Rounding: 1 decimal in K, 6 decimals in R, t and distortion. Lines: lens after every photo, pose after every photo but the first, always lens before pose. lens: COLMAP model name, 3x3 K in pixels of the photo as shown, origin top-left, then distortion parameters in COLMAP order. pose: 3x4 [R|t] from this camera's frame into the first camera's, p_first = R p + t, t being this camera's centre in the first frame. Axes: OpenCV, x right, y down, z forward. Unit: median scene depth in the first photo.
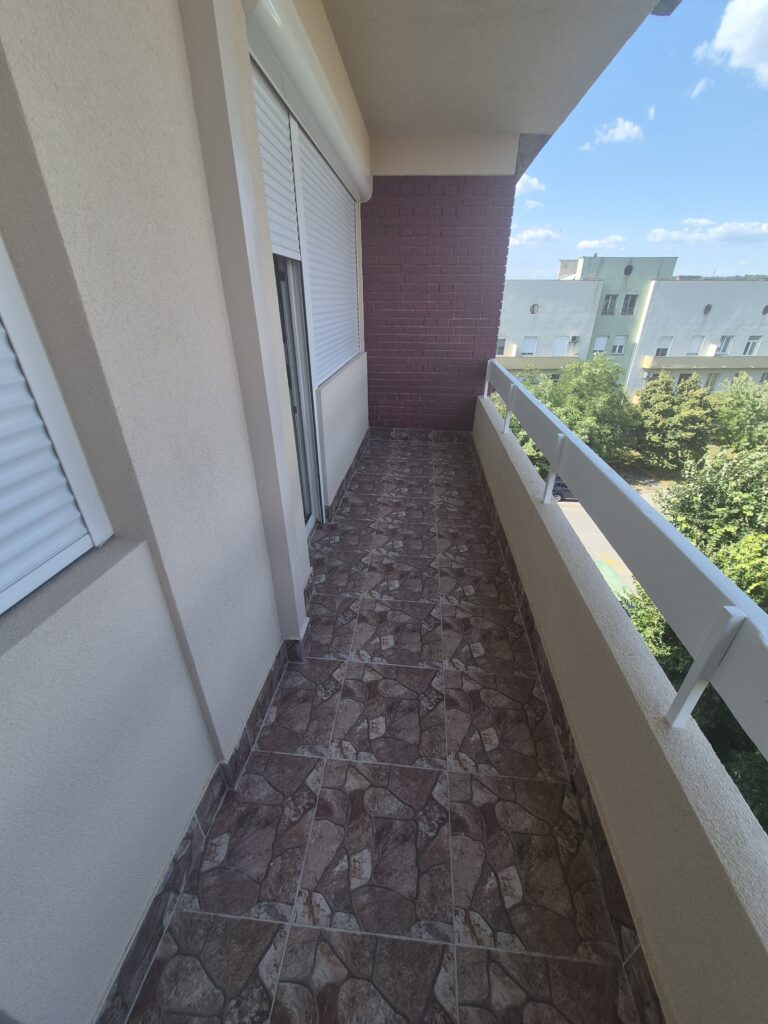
lens RADIAL K [[410.7, 0, 360.5], [0, 410.7, 571.2], [0, 0, 1]] dist [-0.010279, -0.000100]
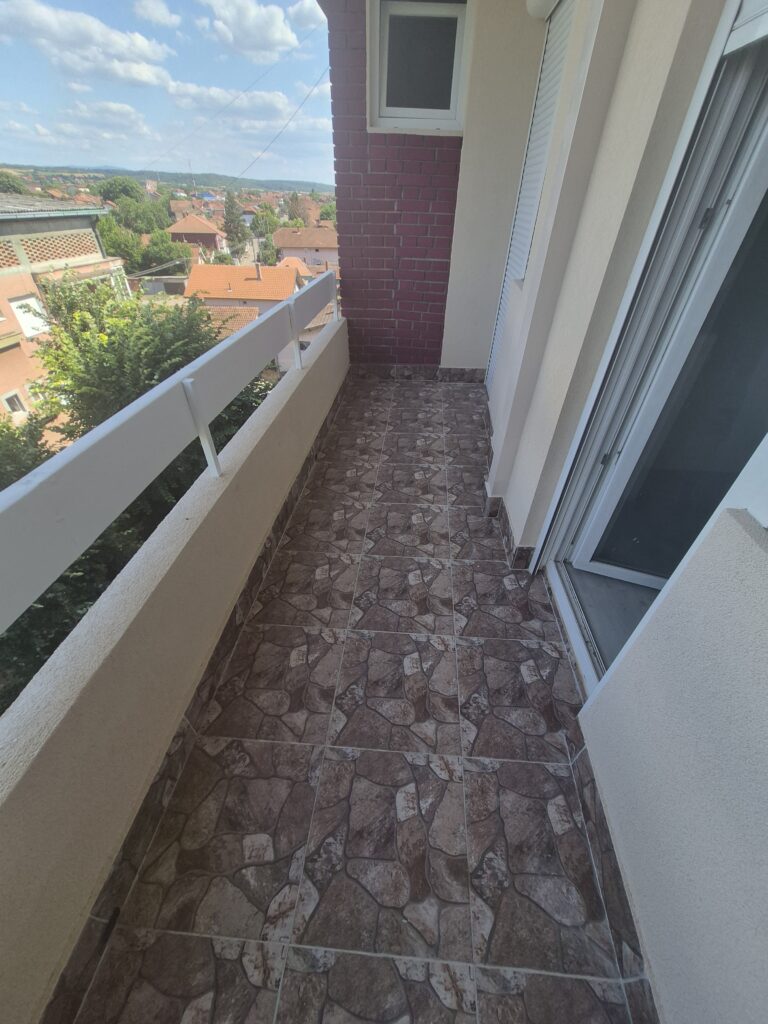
lens RADIAL K [[400.1, 0, 387.4], [0, 400.1, 508.8], [0, 0, 1]] dist [-0.001068, -0.000193]
pose [[-0.998323, 0.005117, -0.057655, 0.151724], [-0.053168, 0.312648, 0.948380, -0.628171], [0.022879, 0.949855, -0.311852, 0.948482]]
